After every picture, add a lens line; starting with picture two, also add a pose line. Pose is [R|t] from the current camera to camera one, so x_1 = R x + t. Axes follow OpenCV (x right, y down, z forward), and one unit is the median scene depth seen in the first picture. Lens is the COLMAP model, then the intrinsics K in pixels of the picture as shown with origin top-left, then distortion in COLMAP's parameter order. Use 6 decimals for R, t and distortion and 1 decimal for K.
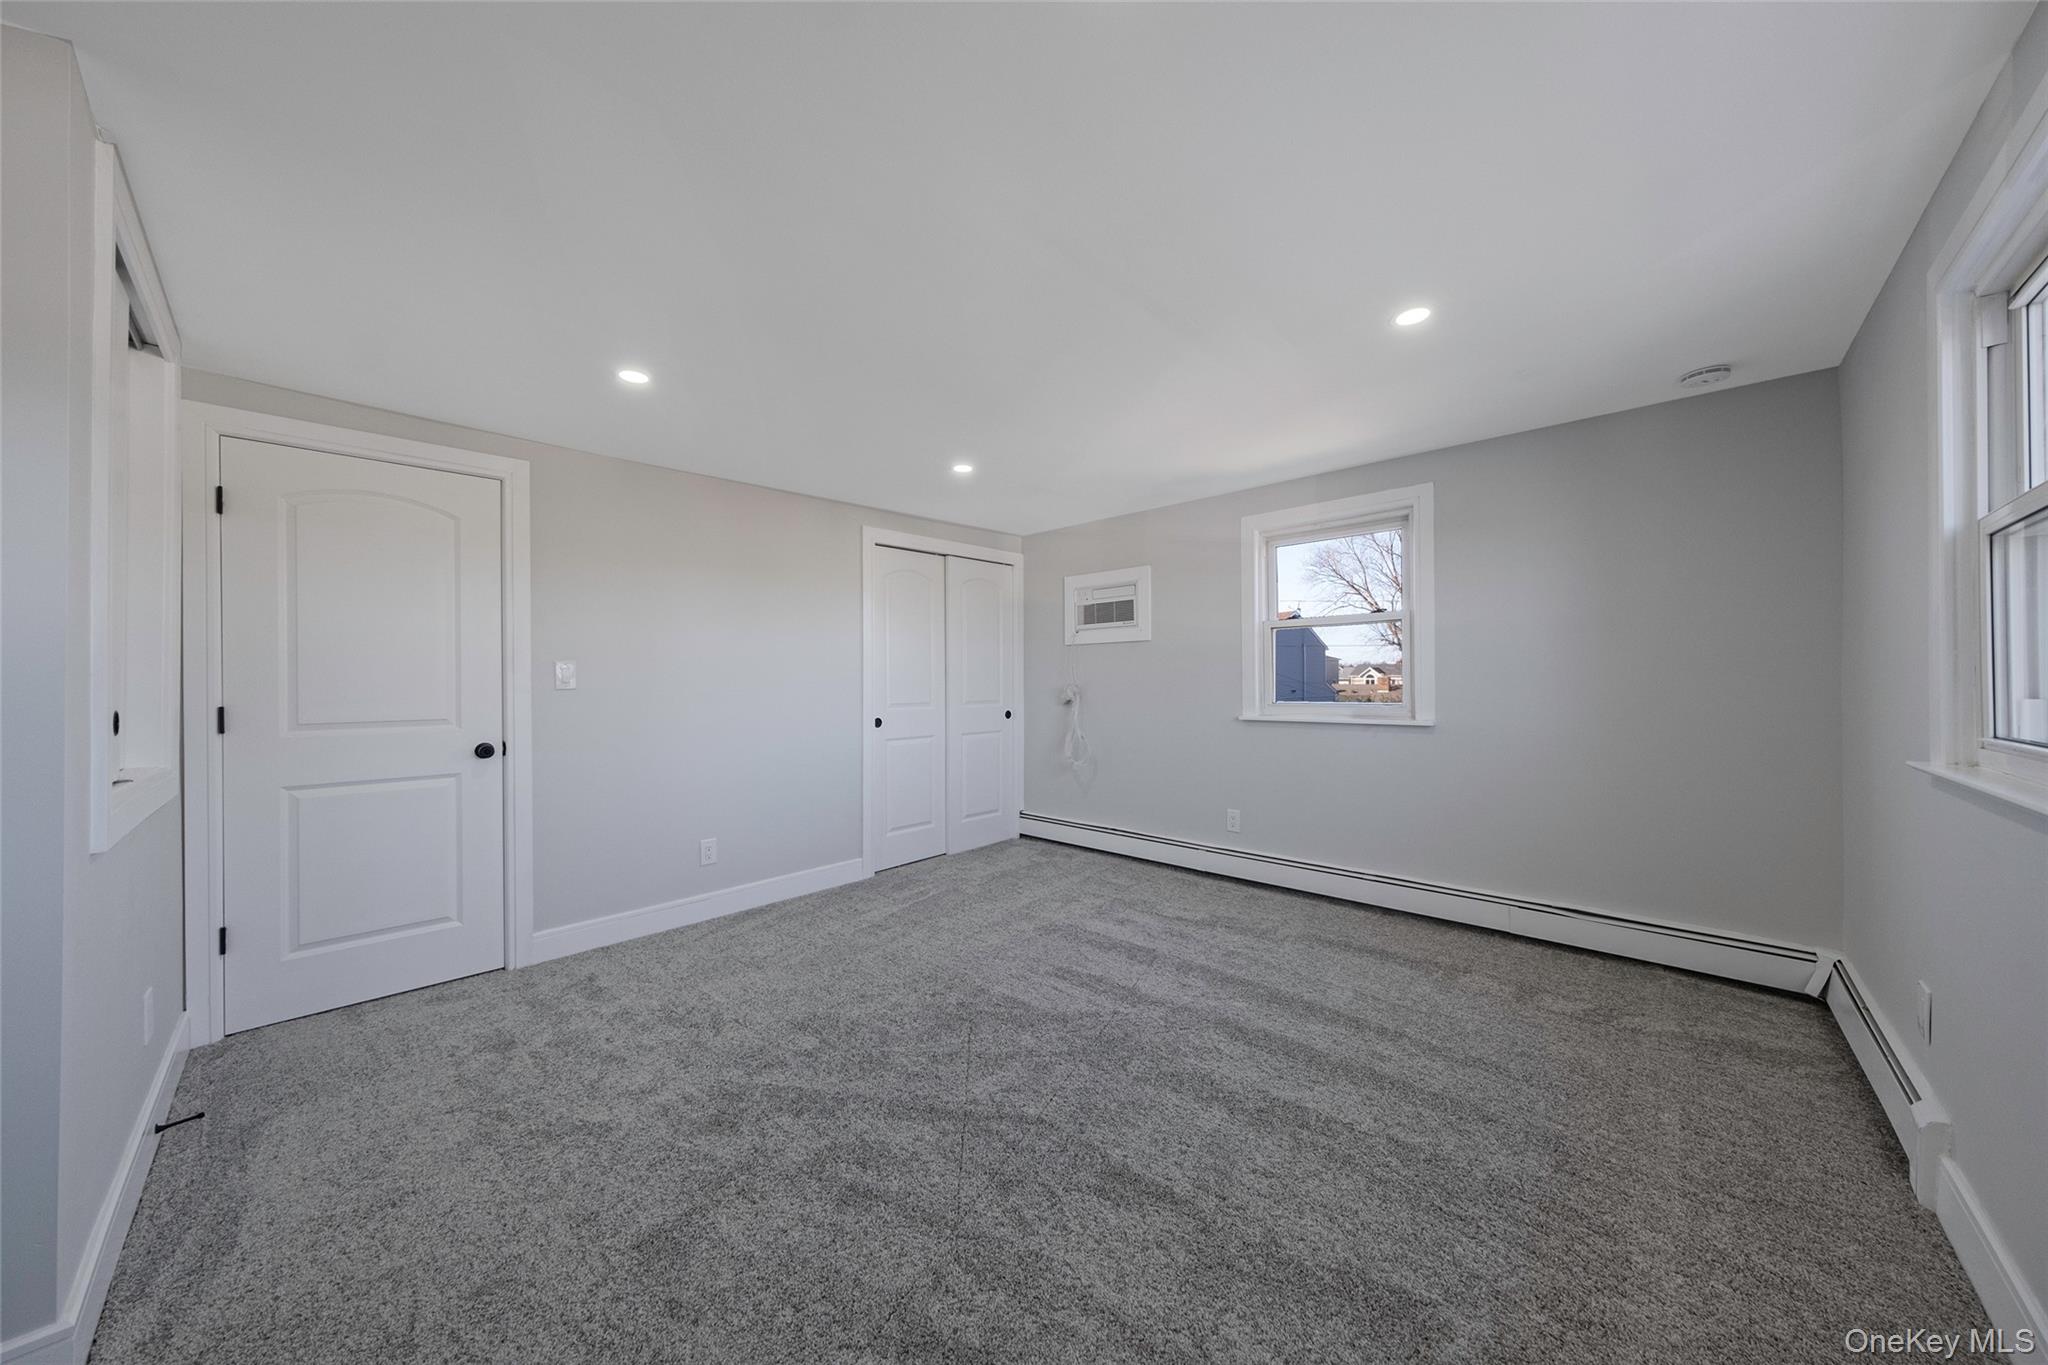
lens RADIAL K [[697.0, 0, 1021.6], [0, 697.0, 677.1], [0, 0, 1]] dist [0.000865, 0.000023]
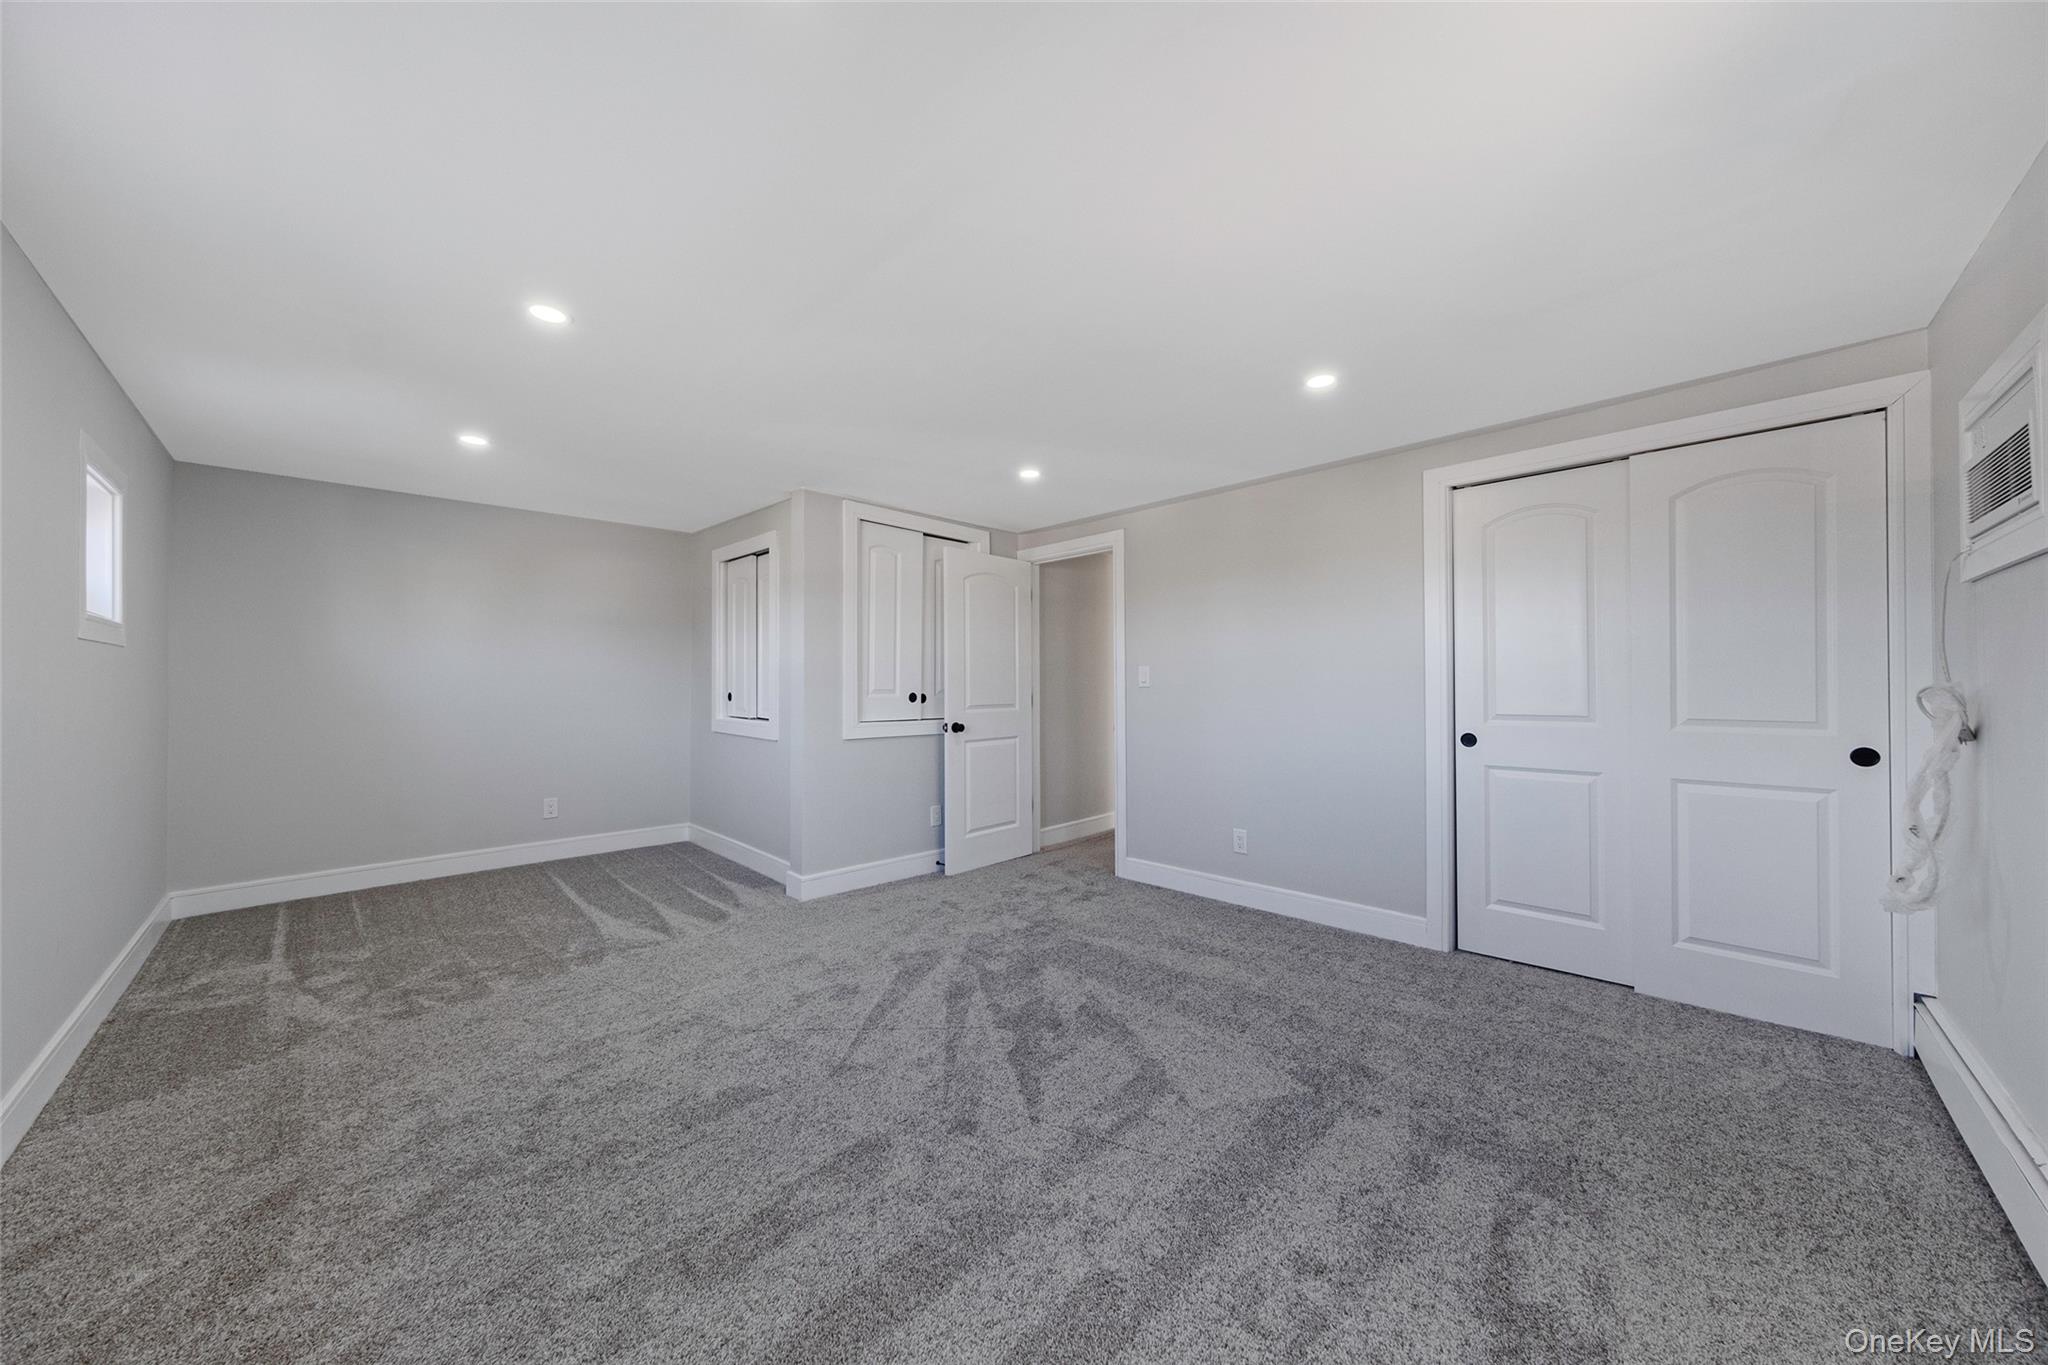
lens RADIAL K [[697.0, 0, 1026.0], [0, 697.0, 681.3], [0, 0, 1]] dist [0.000865, 0.000023]
pose [[-0.020170, 0.003967, -0.999789, 0.599411], [0.010936, 0.999933, 0.003747, -0.001394], [0.999737, -0.010858, -0.020212, 0.674377]]
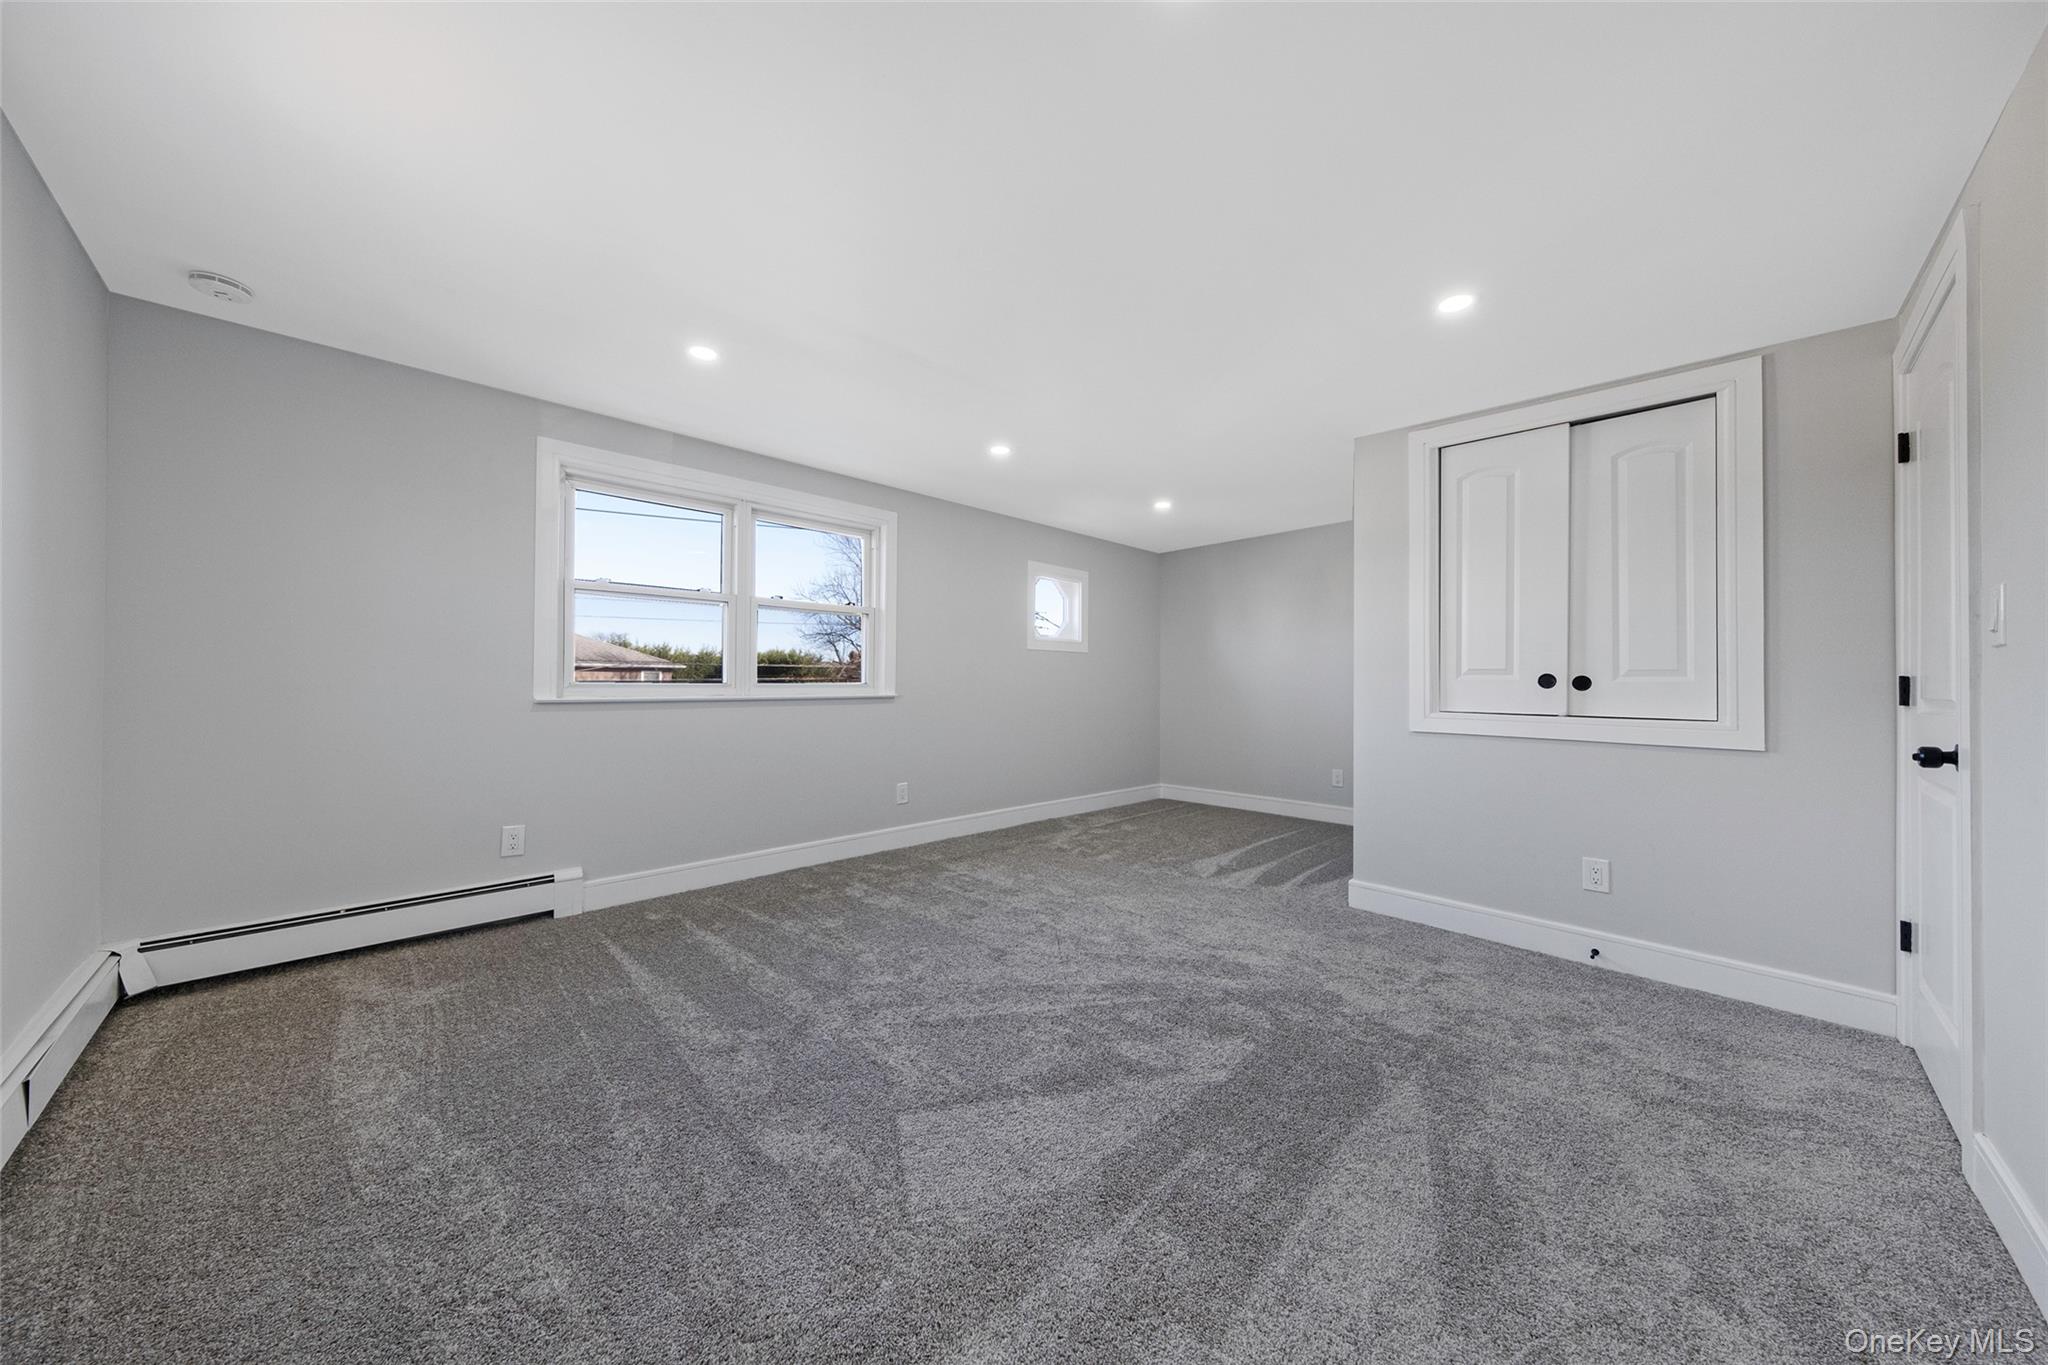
lens RADIAL K [[697.0, 0, 1025.8], [0, 697.0, 681.0], [0, 0, 1]] dist [0.000865, 0.000023]
pose [[-0.999869, -0.004354, 0.015611, -0.014423], [-0.004508, 0.999941, -0.009884, 0.039649], [-0.015567, -0.009954, -0.999829, 1.250513]]
